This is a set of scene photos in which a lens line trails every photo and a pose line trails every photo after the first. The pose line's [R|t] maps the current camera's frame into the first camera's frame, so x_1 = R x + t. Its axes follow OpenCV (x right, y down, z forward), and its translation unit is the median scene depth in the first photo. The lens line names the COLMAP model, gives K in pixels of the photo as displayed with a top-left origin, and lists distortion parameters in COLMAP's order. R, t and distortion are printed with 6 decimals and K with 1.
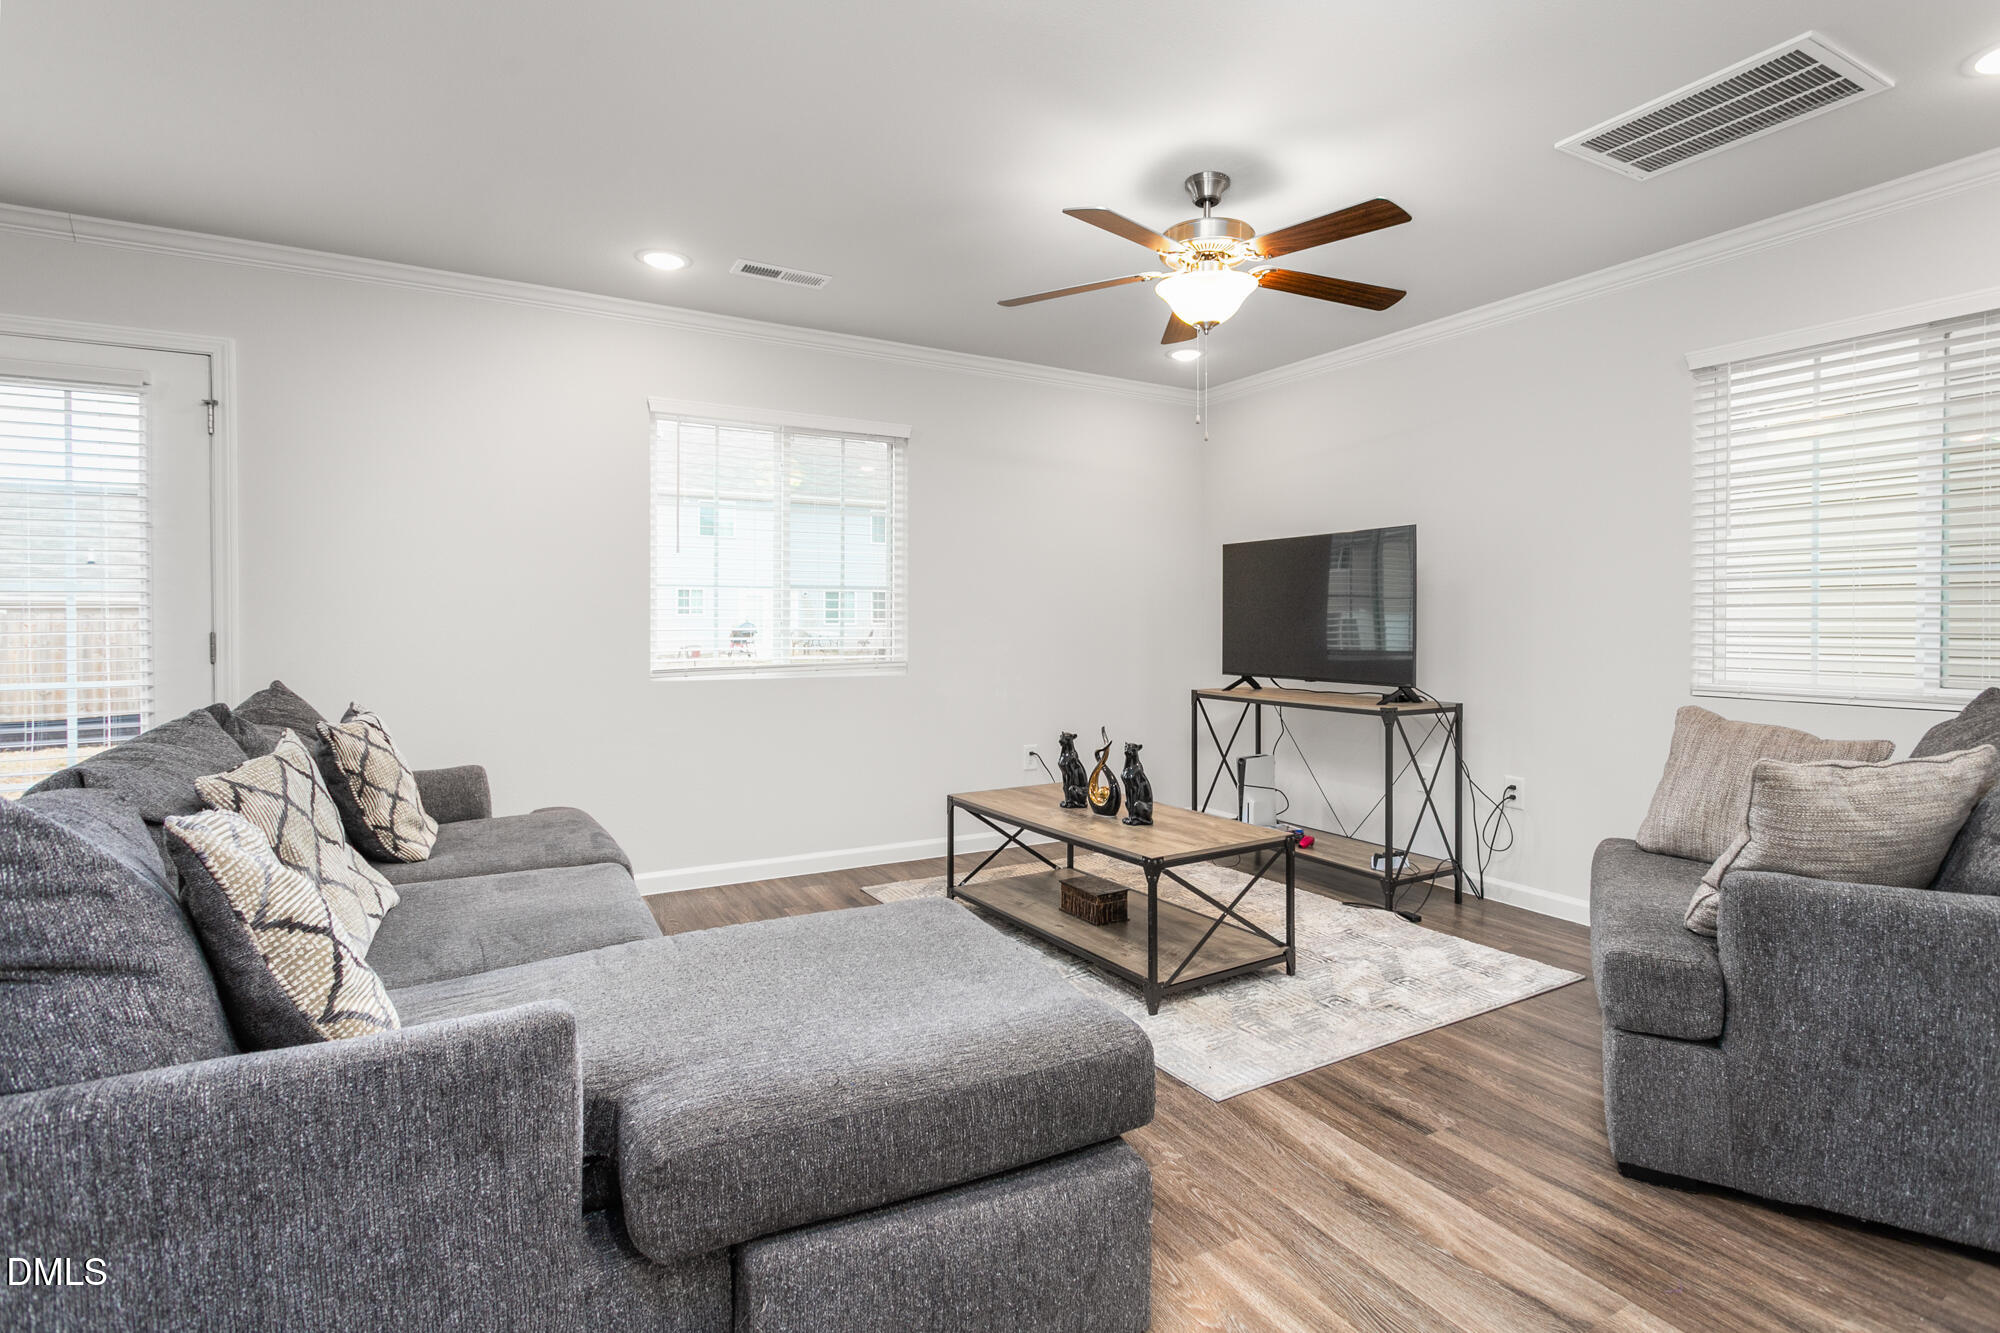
lens RADIAL K [[960.3, 0, 1009.8], [0, 960.3, 628.1], [0, 0, 1]] dist [0.000588, 0.000158]
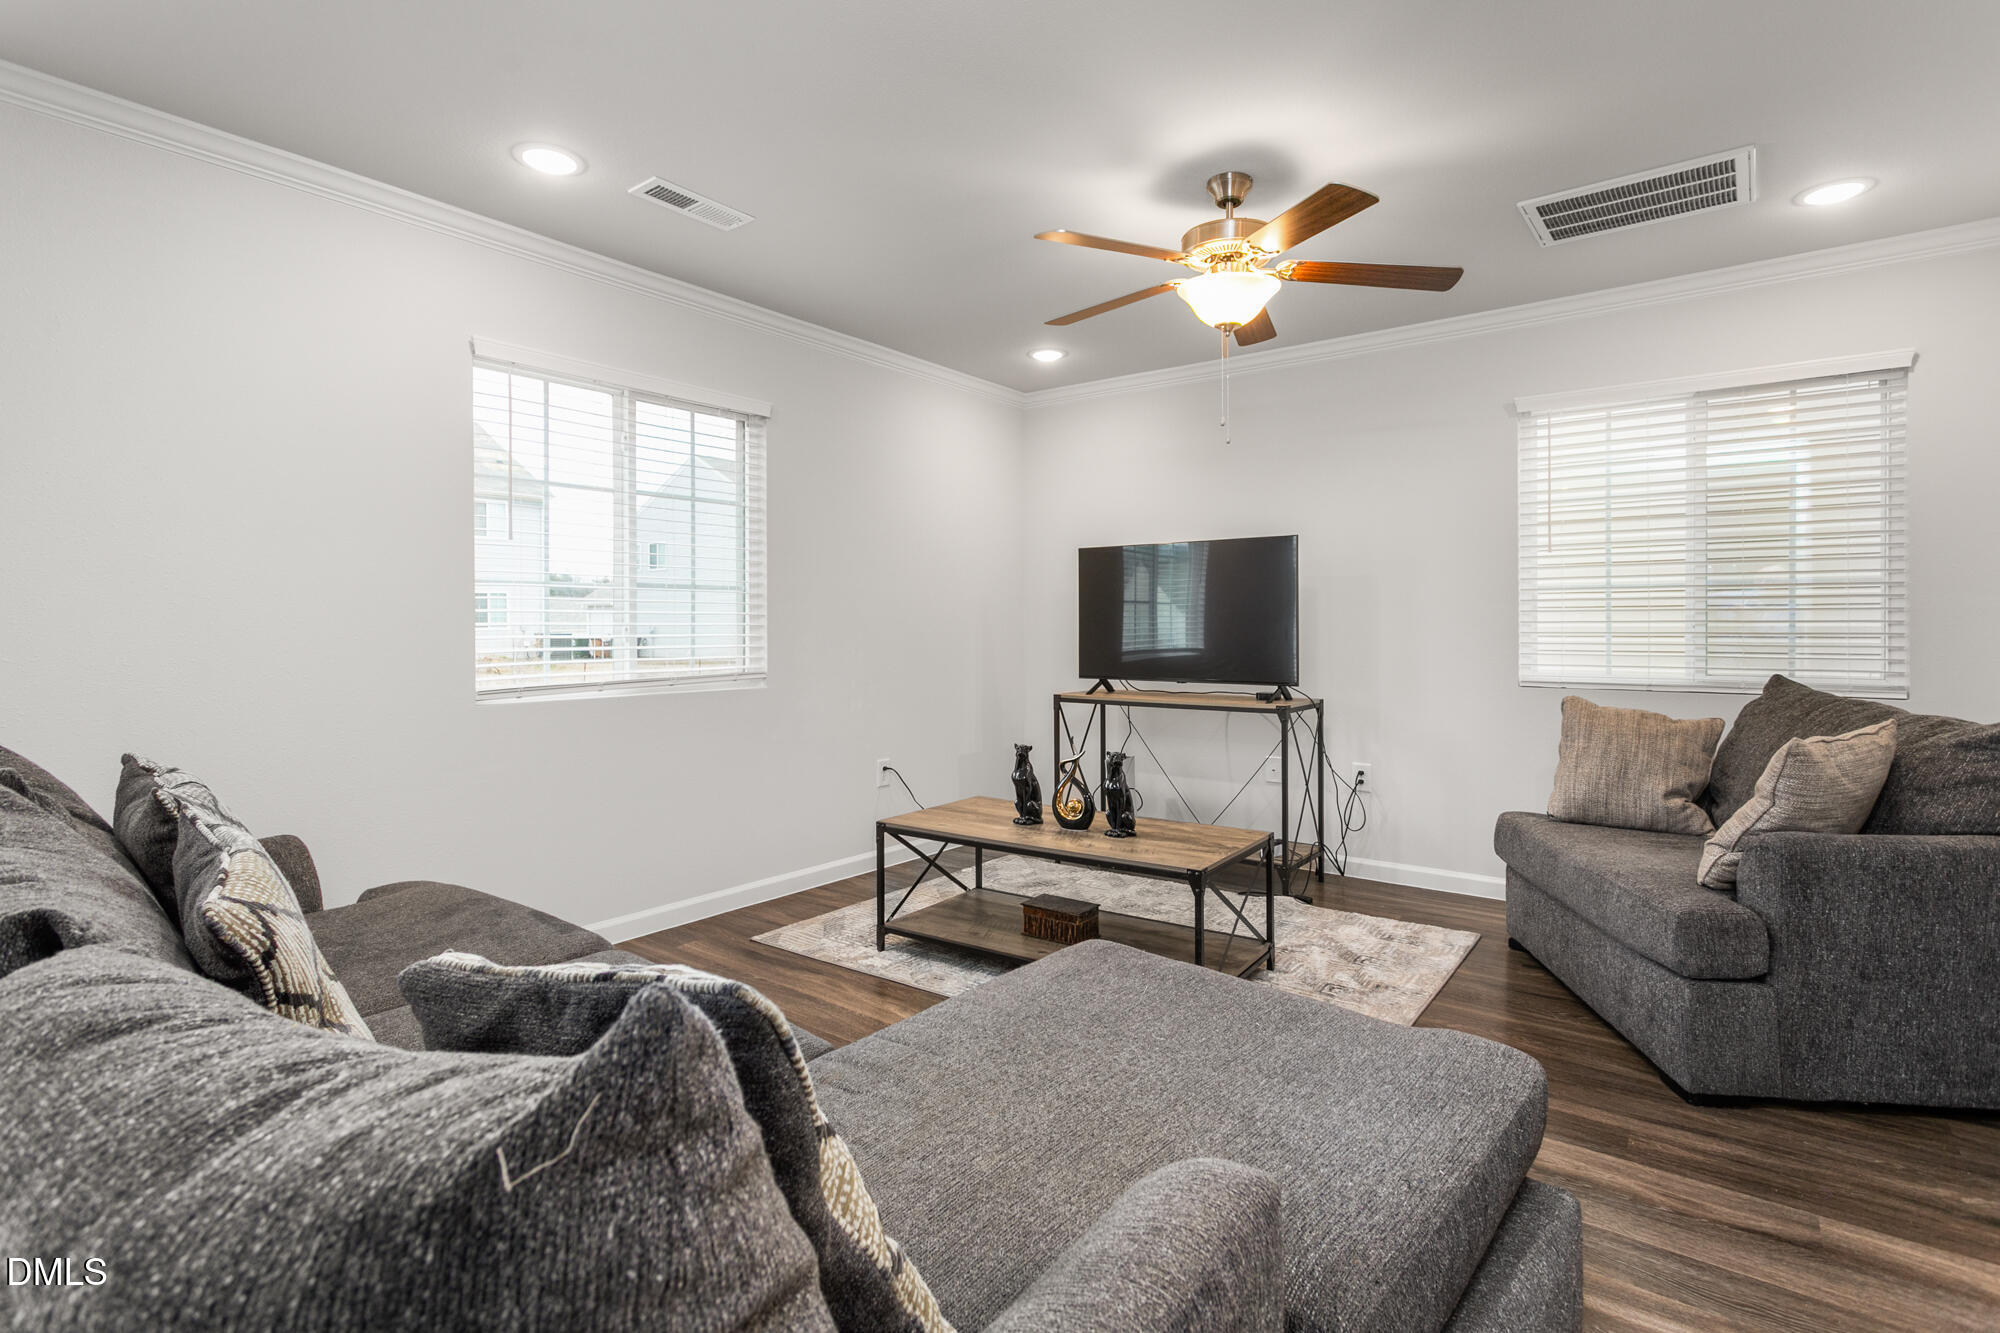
lens RADIAL K [[960.3, 0, 993.4], [0, 960.3, 628.1], [0, 0, 1]] dist [0.000588, 0.000158]
pose [[0.921328, -0.003930, 0.388767, -0.375545], [0.004996, 0.999986, -0.001732, -0.003730], [-0.388754, 0.003538, 0.921335, 0.167763]]
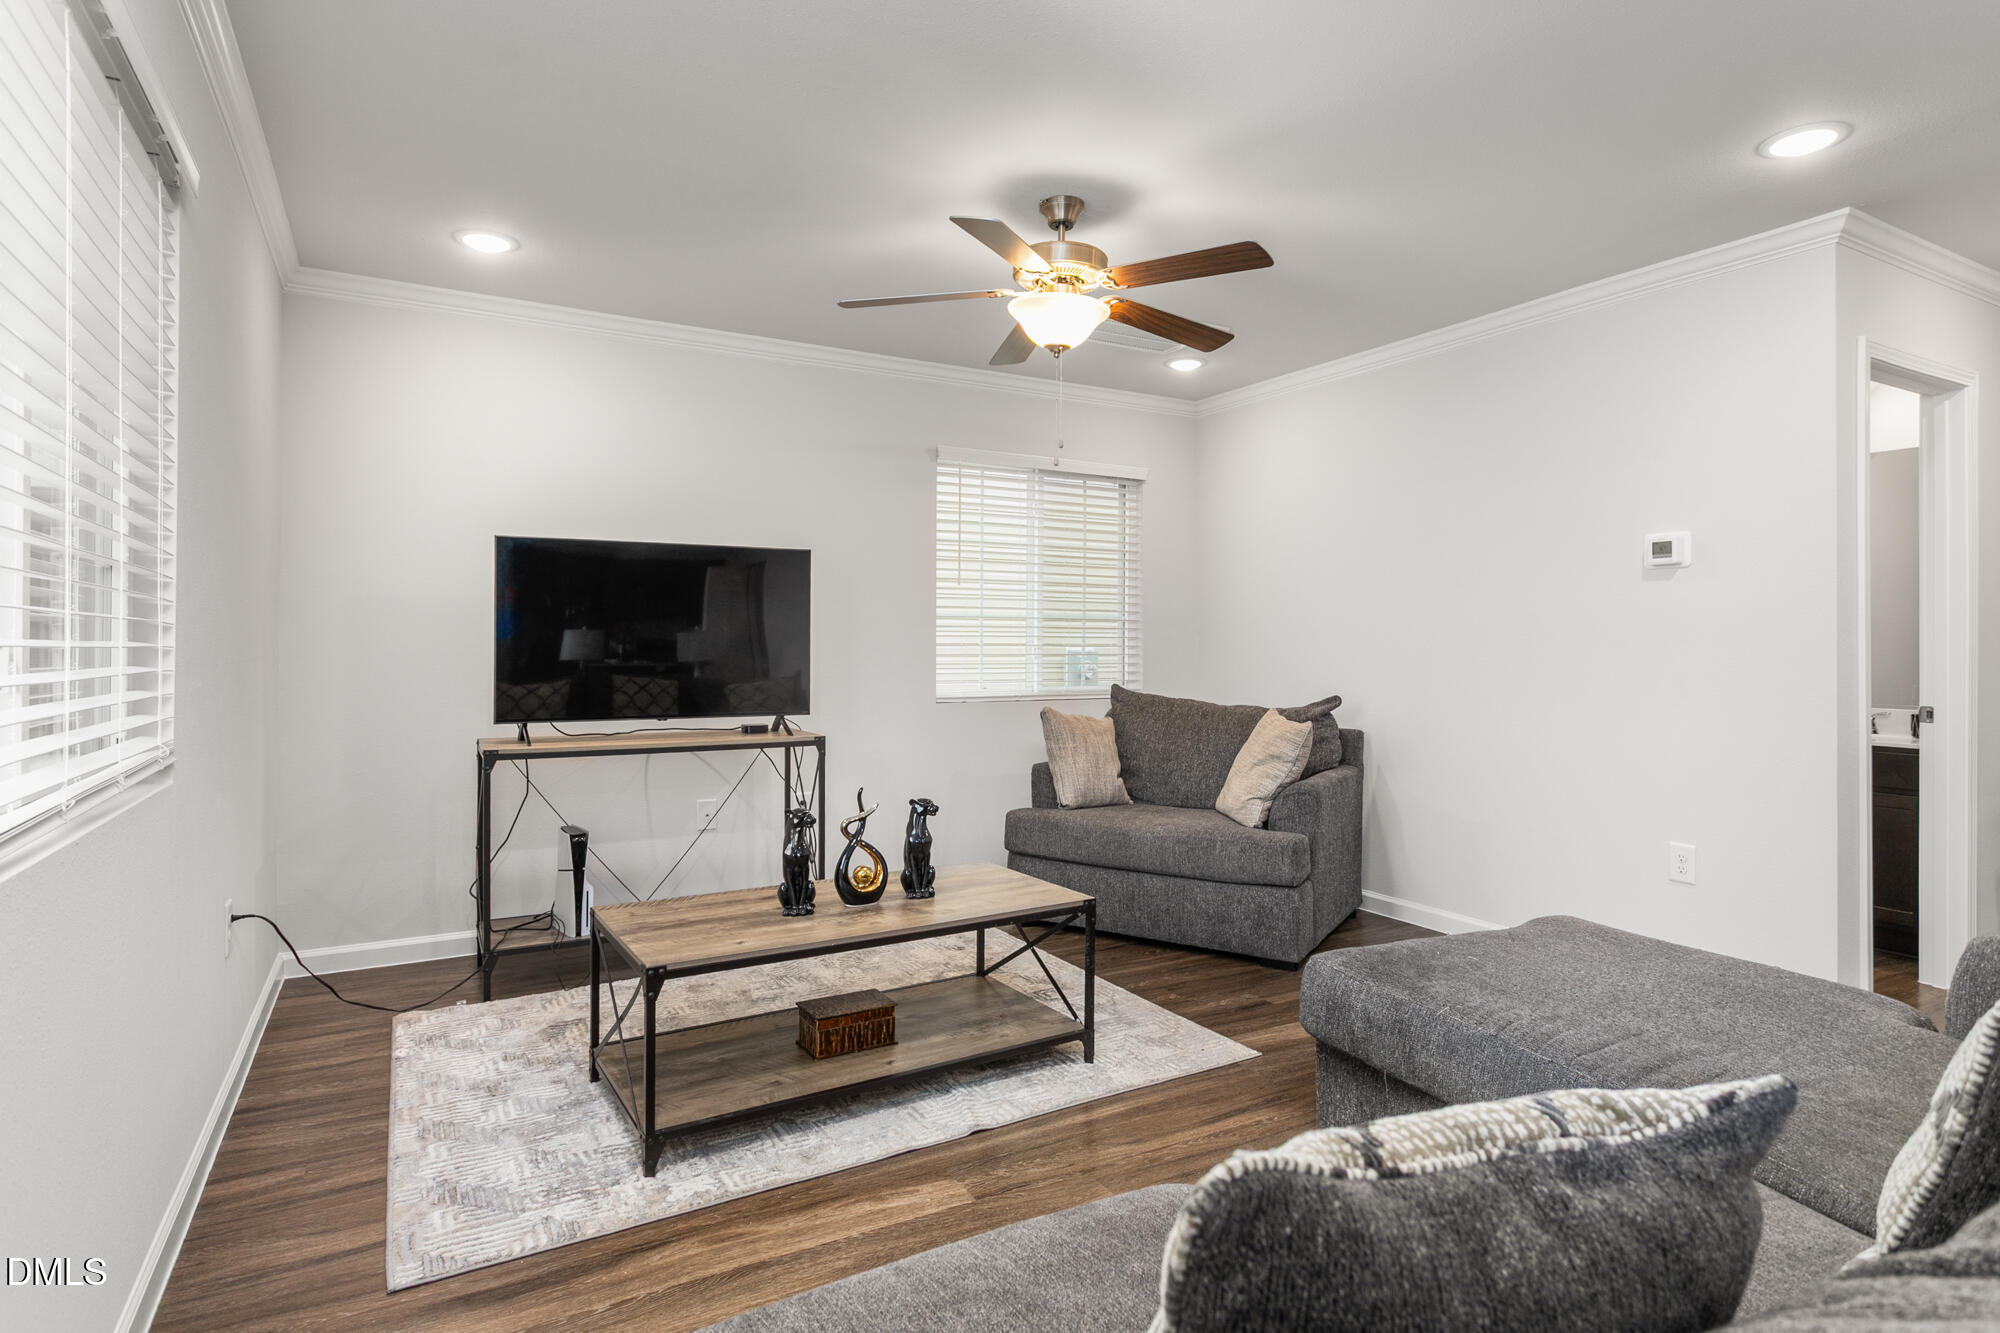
lens RADIAL K [[1046.8, 0, 996.2], [0, 1046.8, 647.4], [0, 0, 1]] dist [-0.000854, 0.001018]
pose [[0.017772, -0.005082, 0.999829, -0.798798], [0.001389, 0.999986, 0.005059, -0.015785], [-0.999841, 0.001299, 0.017779, 0.957346]]
